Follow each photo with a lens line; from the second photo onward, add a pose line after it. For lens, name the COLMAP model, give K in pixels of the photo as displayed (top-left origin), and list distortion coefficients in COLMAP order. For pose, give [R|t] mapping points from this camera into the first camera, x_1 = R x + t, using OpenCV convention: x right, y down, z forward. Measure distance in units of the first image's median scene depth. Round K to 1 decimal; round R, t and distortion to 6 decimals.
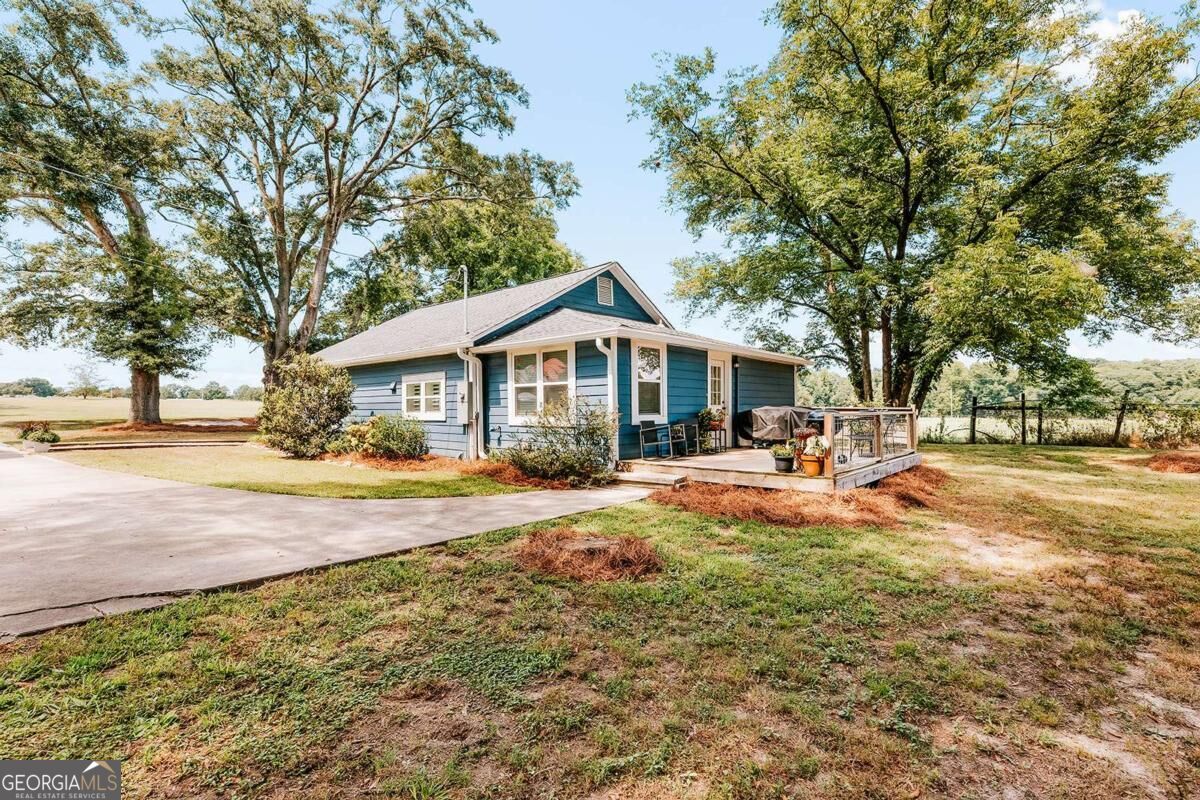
lens RADIAL K [[540.4, 0, 599.8], [0, 540.4, 402.8], [0, 0, 1]] dist [-0.001912, -0.000177]
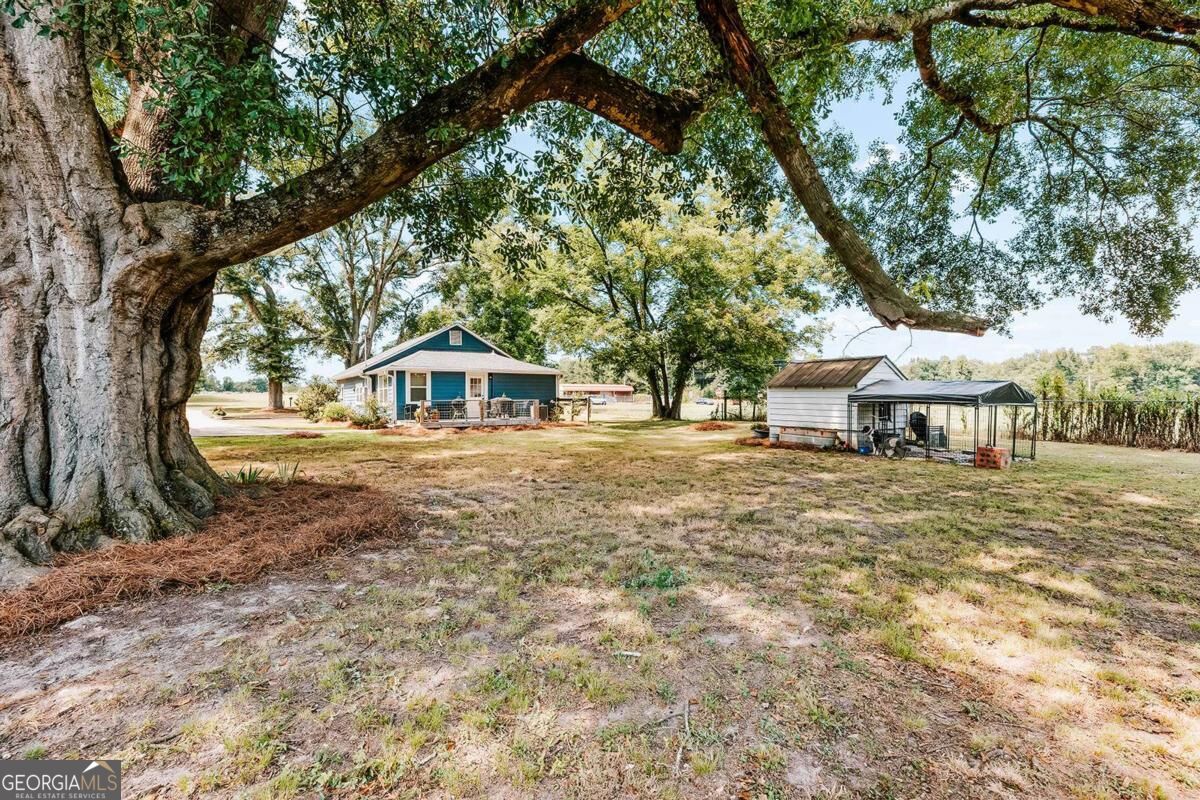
lens RADIAL K [[540.4, 0, 599.8], [0, 540.4, 402.8], [0, 0, 1]] dist [-0.001912, -0.000177]
pose [[0.968675, -0.003531, -0.248306, 0.705134], [0.007038, 0.999888, 0.013234, 0.001312], [0.248232, -0.014567, 0.968591, -0.520856]]
